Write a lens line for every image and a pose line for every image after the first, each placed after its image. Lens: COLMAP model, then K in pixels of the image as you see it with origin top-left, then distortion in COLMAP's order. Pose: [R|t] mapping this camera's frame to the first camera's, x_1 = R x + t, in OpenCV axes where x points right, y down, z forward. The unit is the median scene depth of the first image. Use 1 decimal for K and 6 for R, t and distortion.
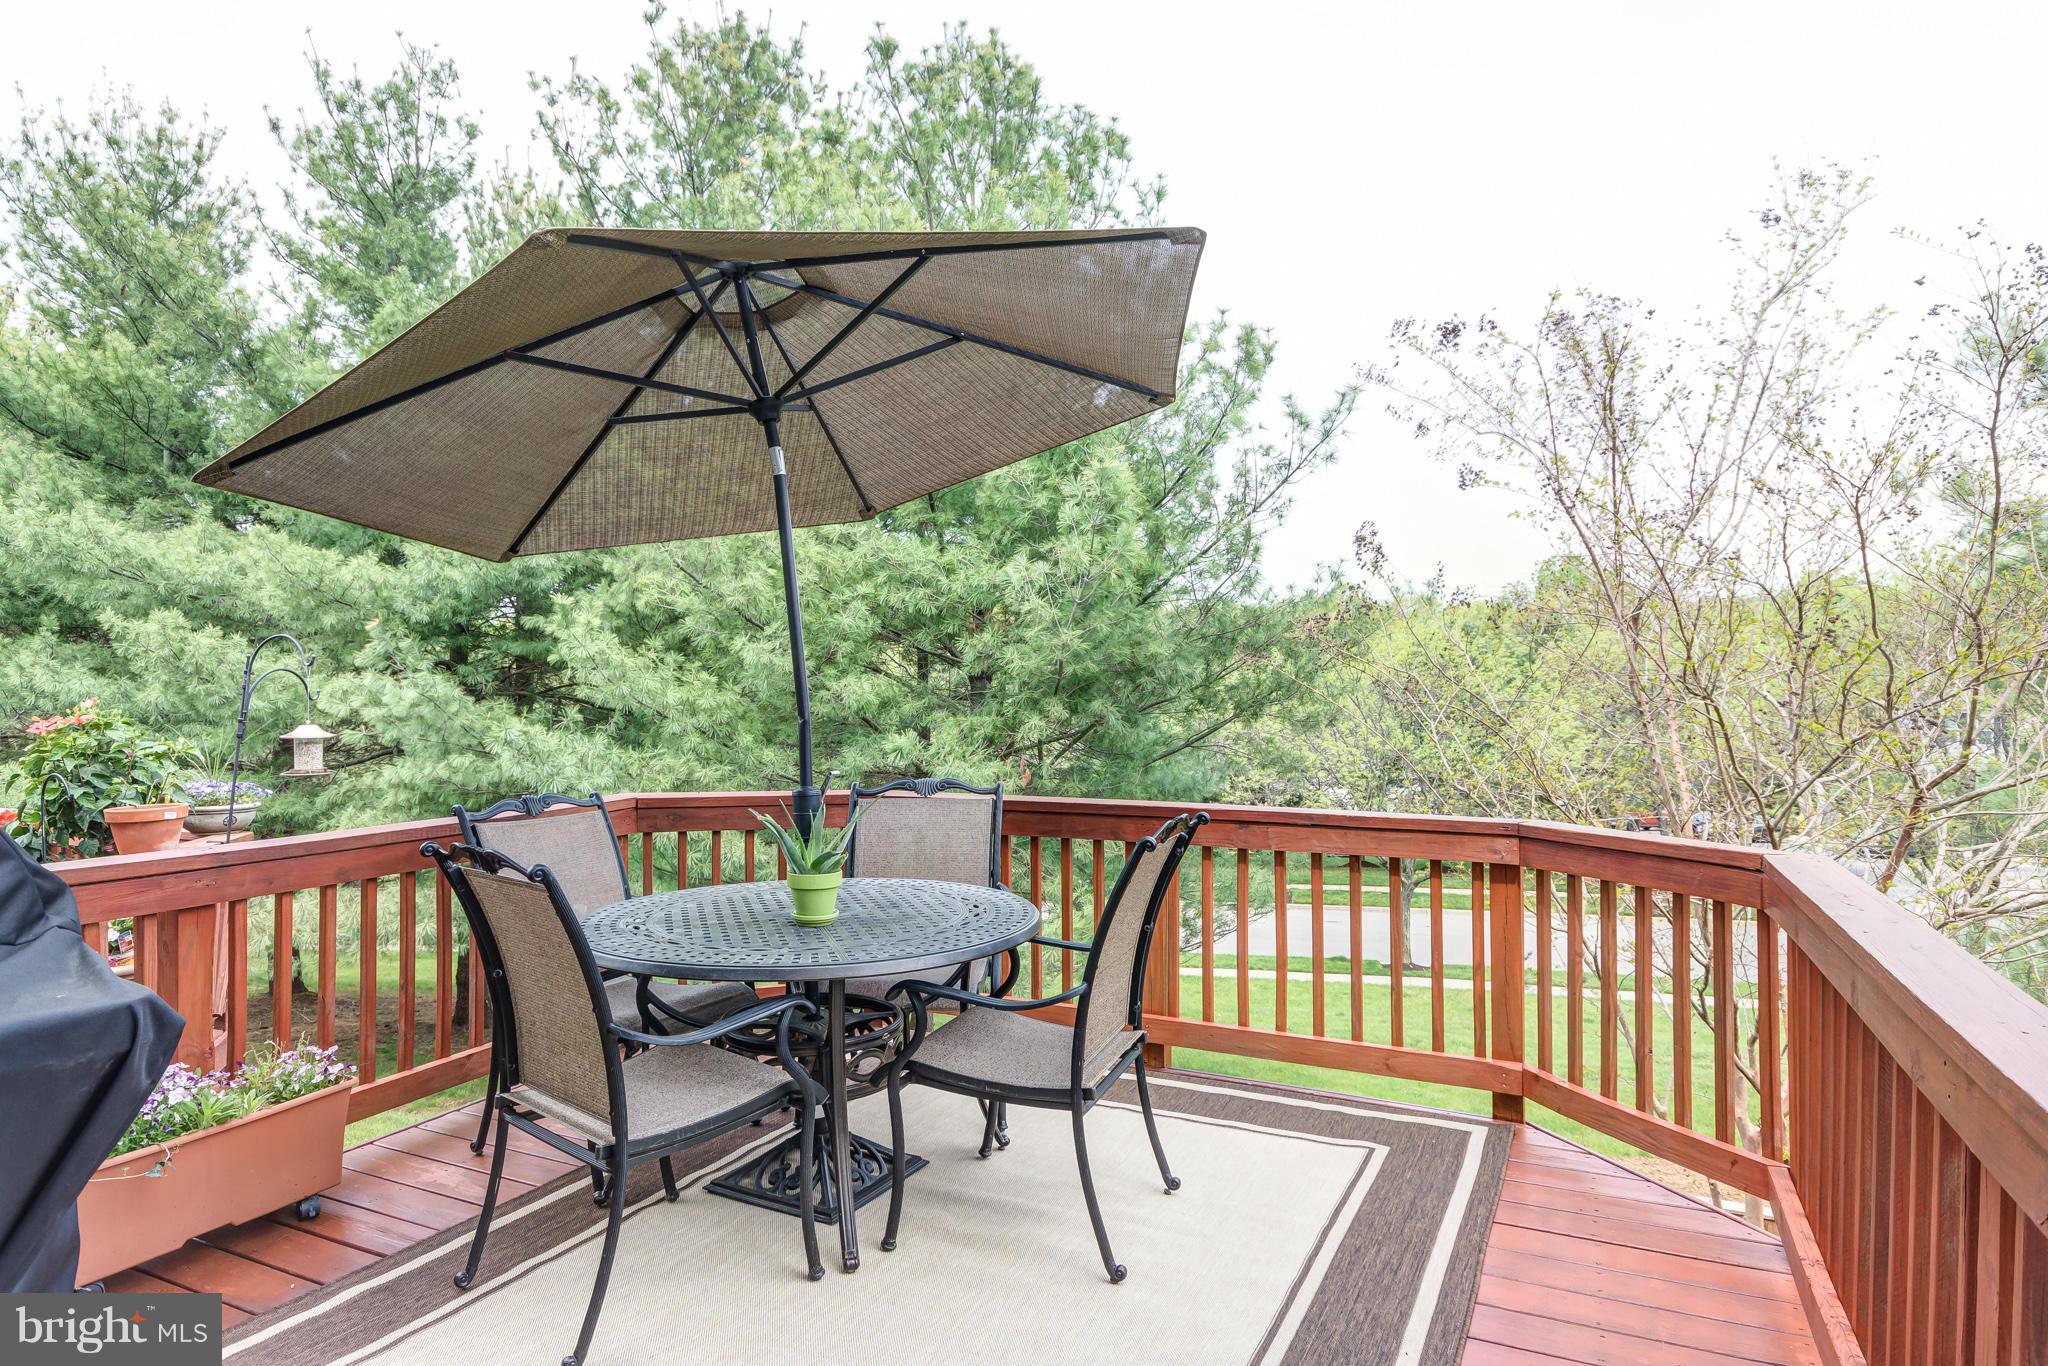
lens RADIAL K [[1168.8, 0, 1023.5], [0, 1168.8, 693.2], [0, 0, 1]] dist [0.008242, 0.000670]
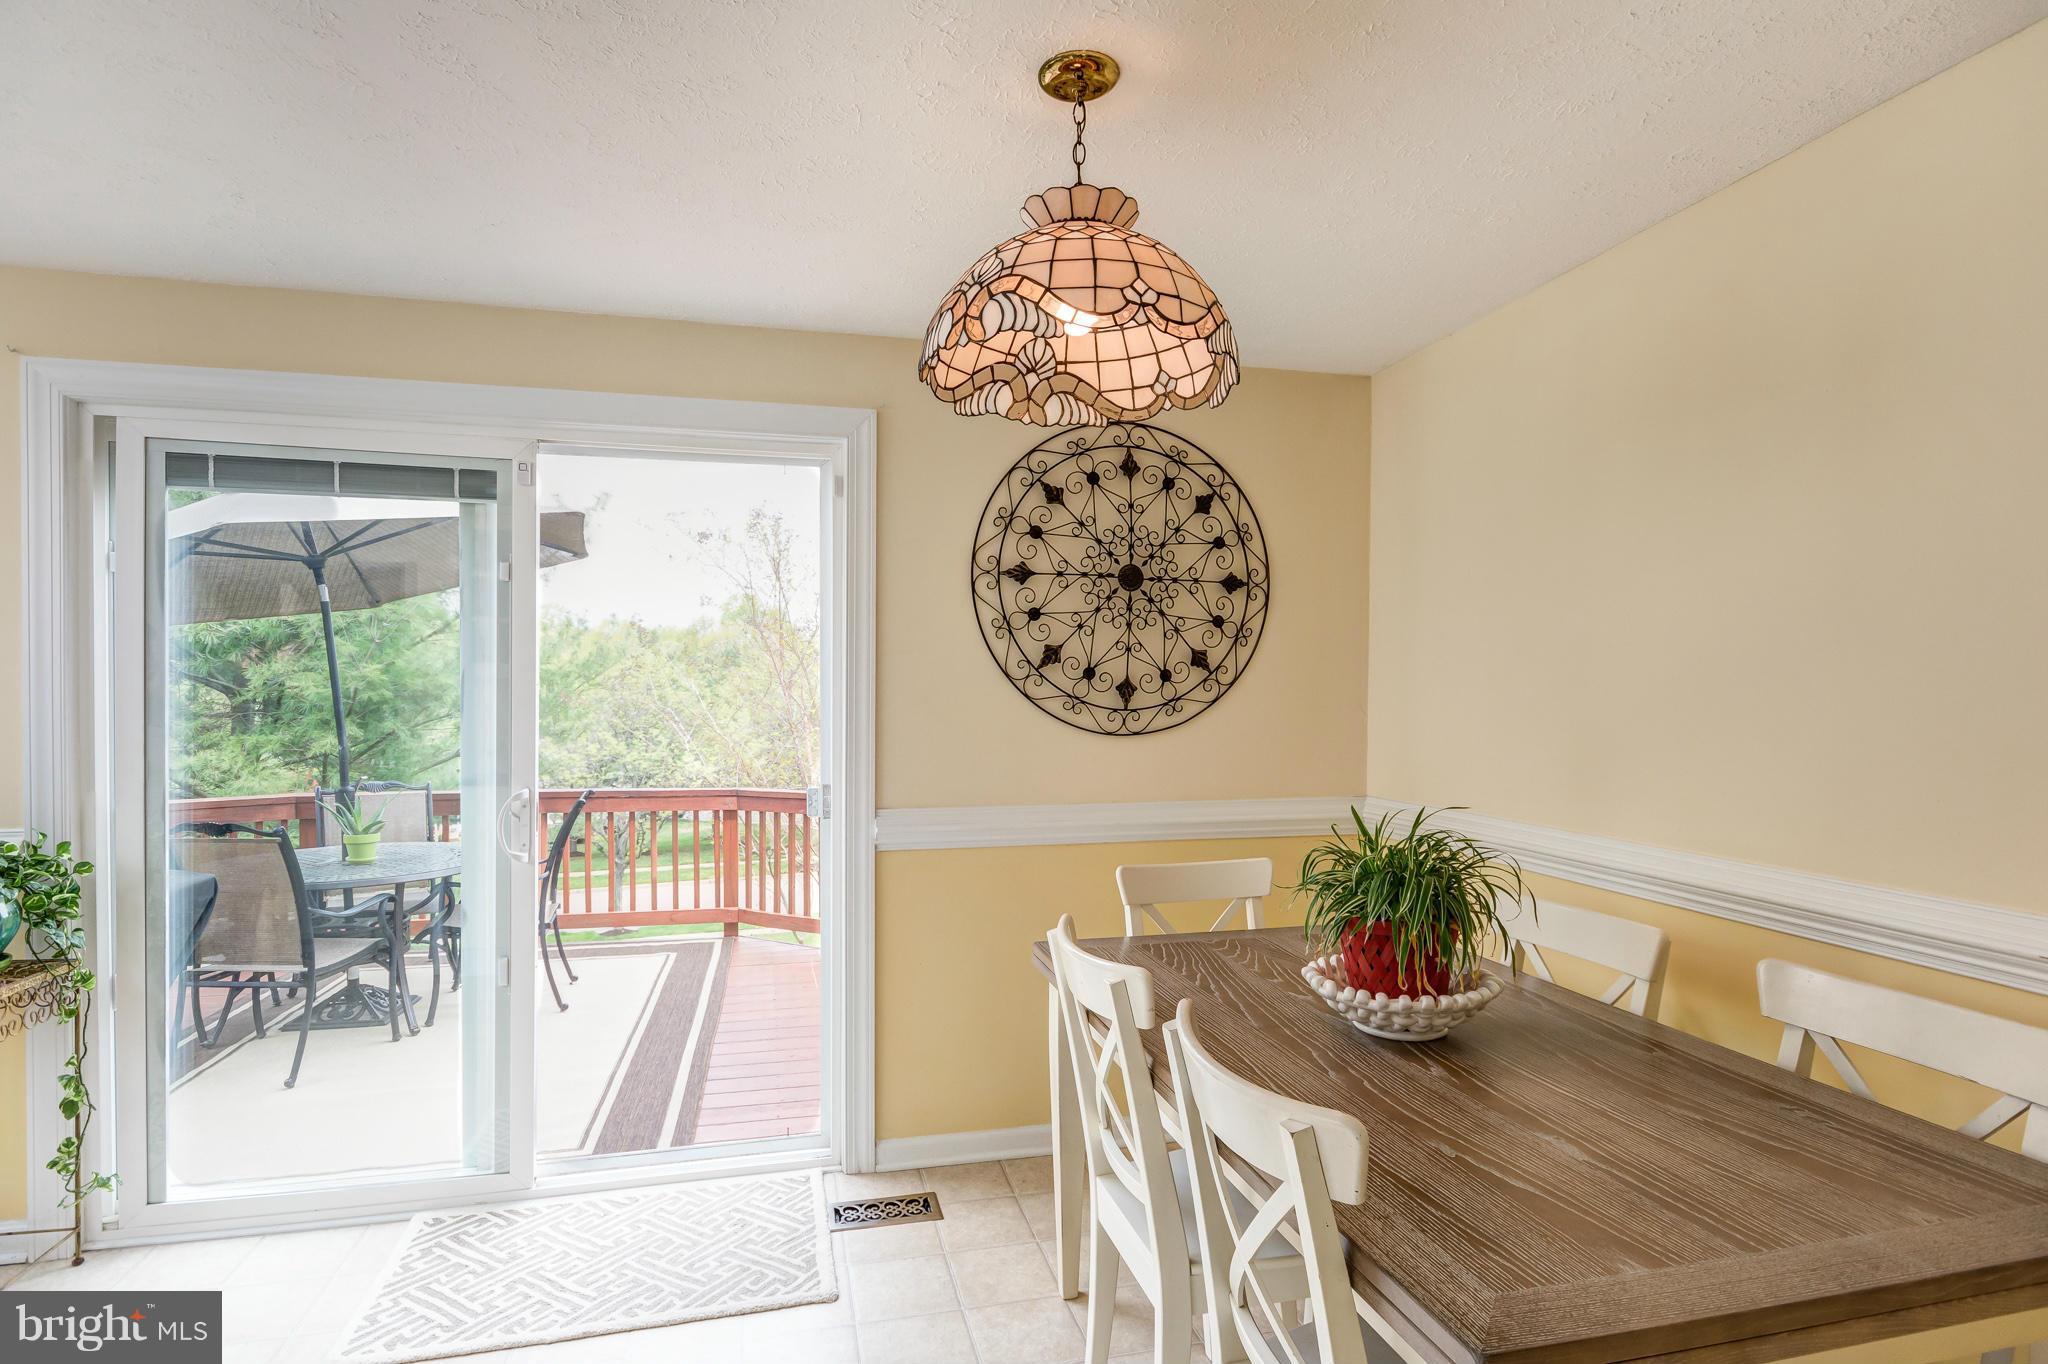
lens RADIAL K [[1022.2, 0, 1021.7], [0, 1022.2, 697.0], [0, 0, 1]] dist [0.003586, -0.004208]
pose [[0.763675, 0.008048, 0.645551, -0.367450], [-0.003759, 0.999961, -0.008019, -0.038796], [-0.645590, 0.003697, 0.763675, -0.715264]]
